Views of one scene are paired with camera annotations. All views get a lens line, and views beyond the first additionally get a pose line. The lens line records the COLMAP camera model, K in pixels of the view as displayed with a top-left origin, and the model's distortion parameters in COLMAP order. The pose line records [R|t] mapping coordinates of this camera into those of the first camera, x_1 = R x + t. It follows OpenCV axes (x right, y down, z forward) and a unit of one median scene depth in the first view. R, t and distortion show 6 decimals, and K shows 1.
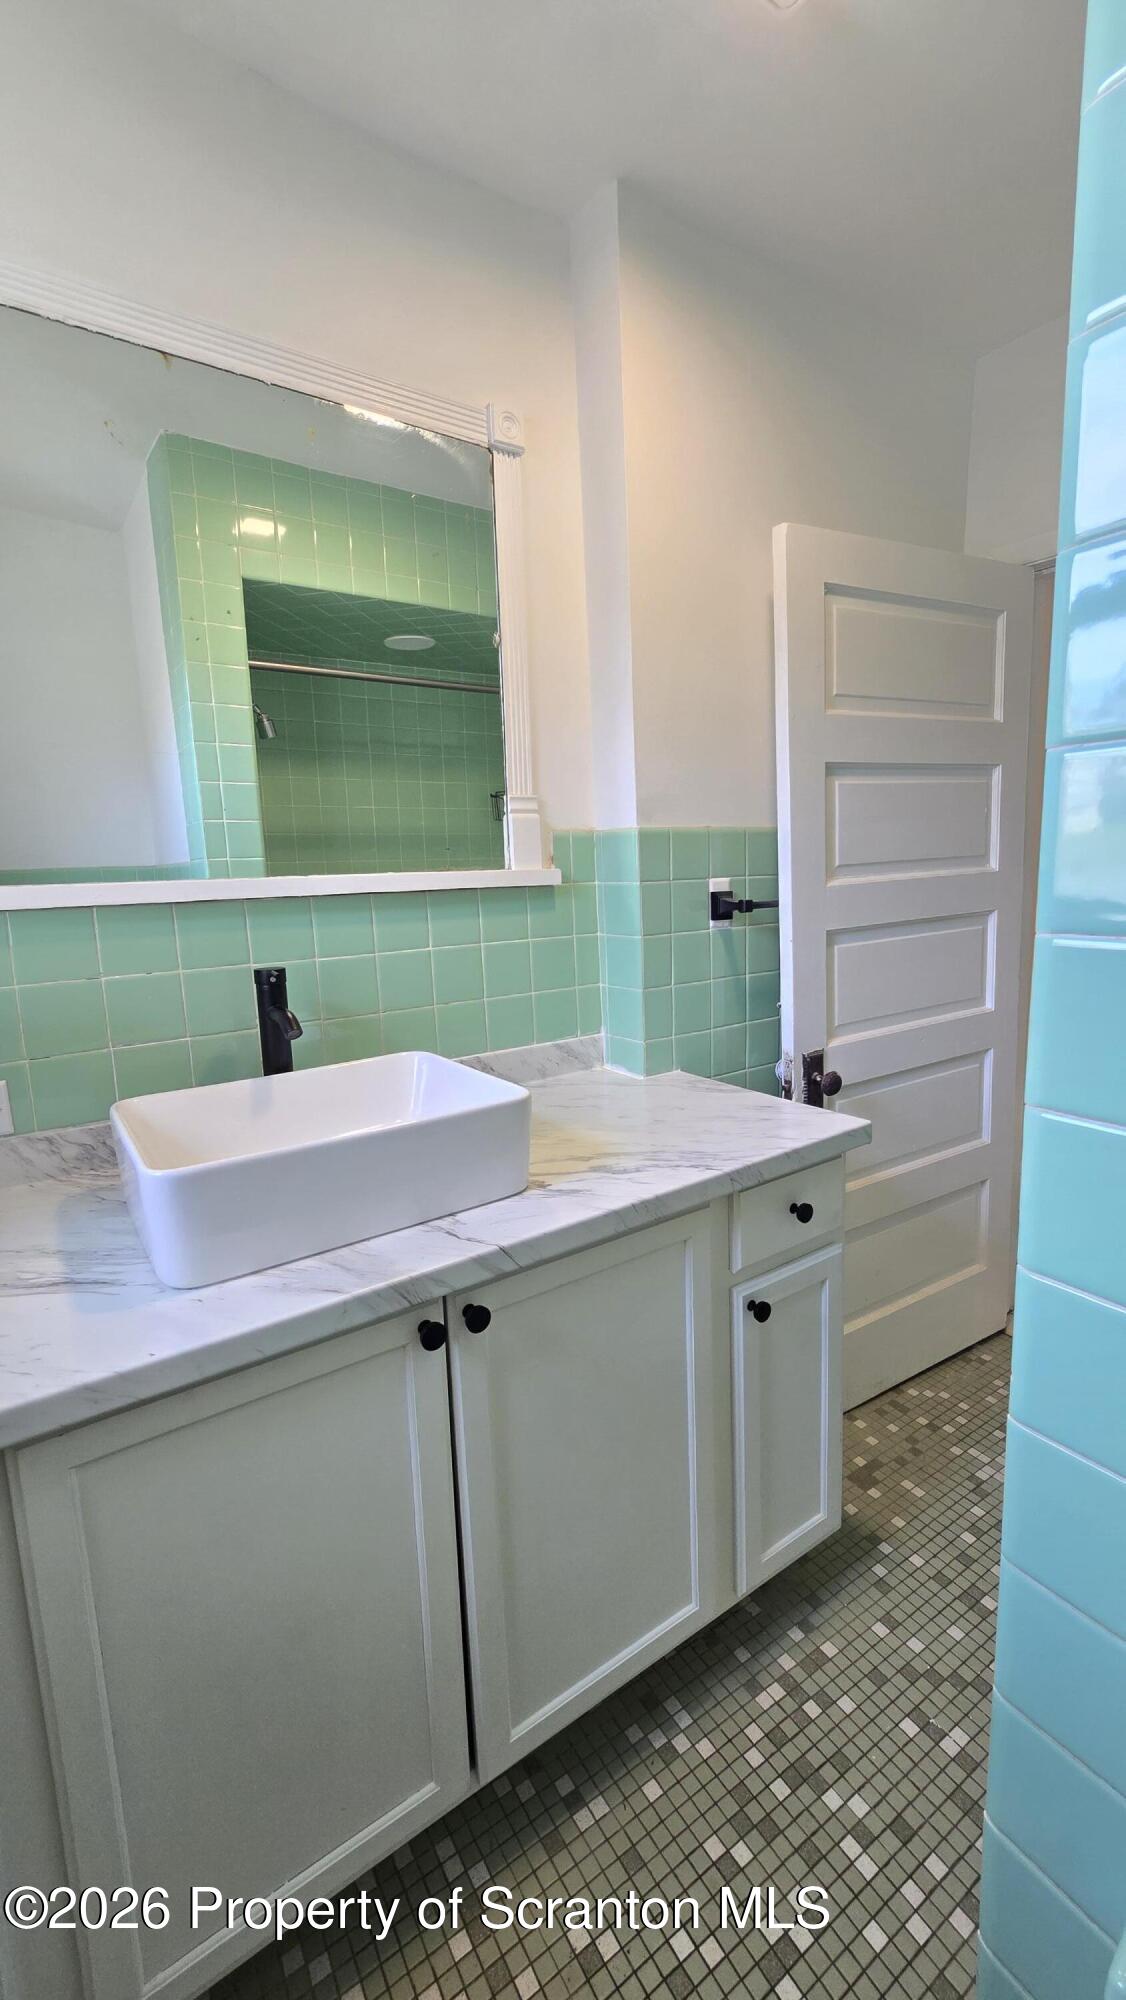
lens RADIAL K [[820.8, 0, 565.1], [0, 820.8, 995.6], [0, 0, 1]] dist [-0.001464, 0.000666]
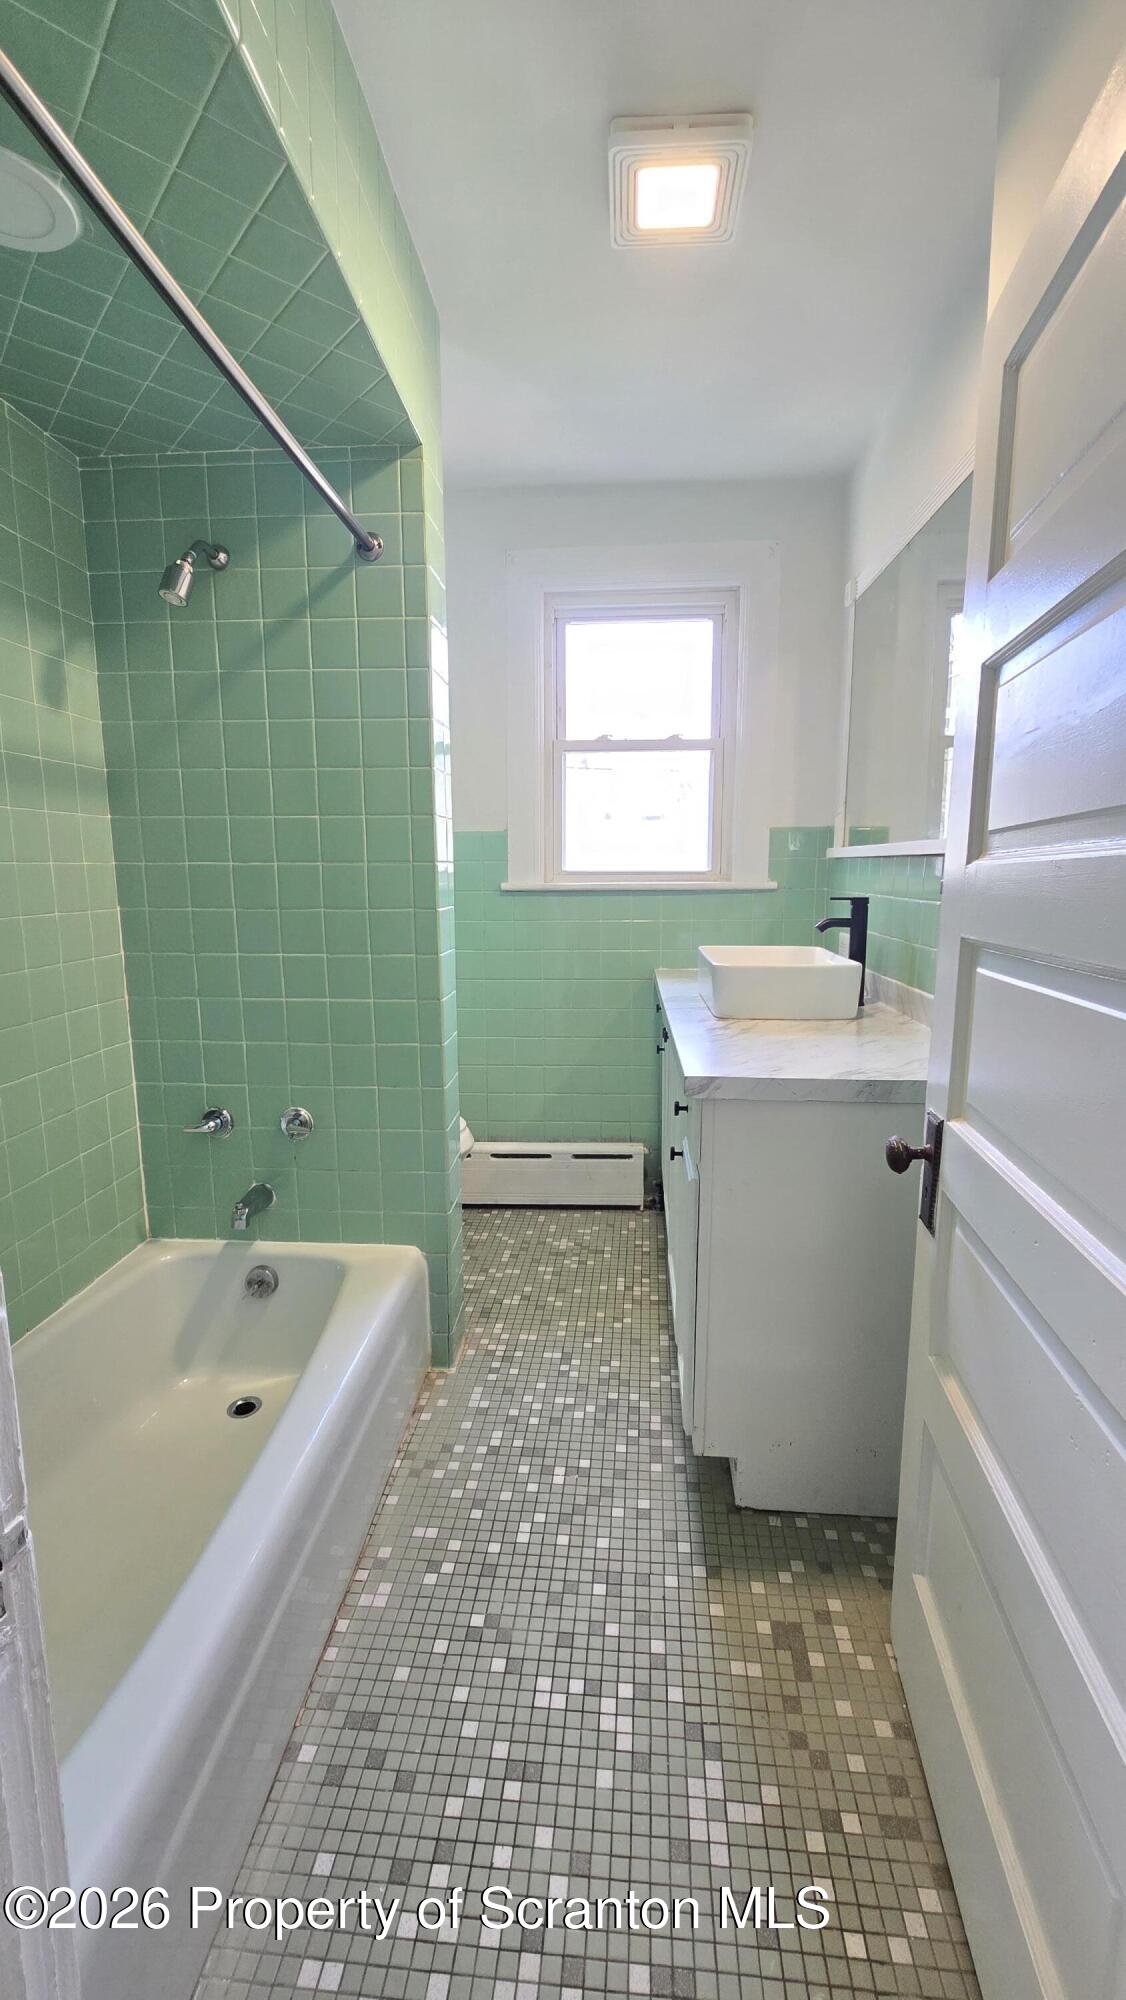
lens RADIAL K [[820.8, 0, 568.2], [0, 820.8, 998.7], [0, 0, 1]] dist [-0.001464, 0.000666]
pose [[-0.623994, 0.162191, -0.764412, 1.283922], [-0.088324, 0.957315, 0.275220, -0.229892], [0.776421, 0.239252, -0.583034, 1.495596]]
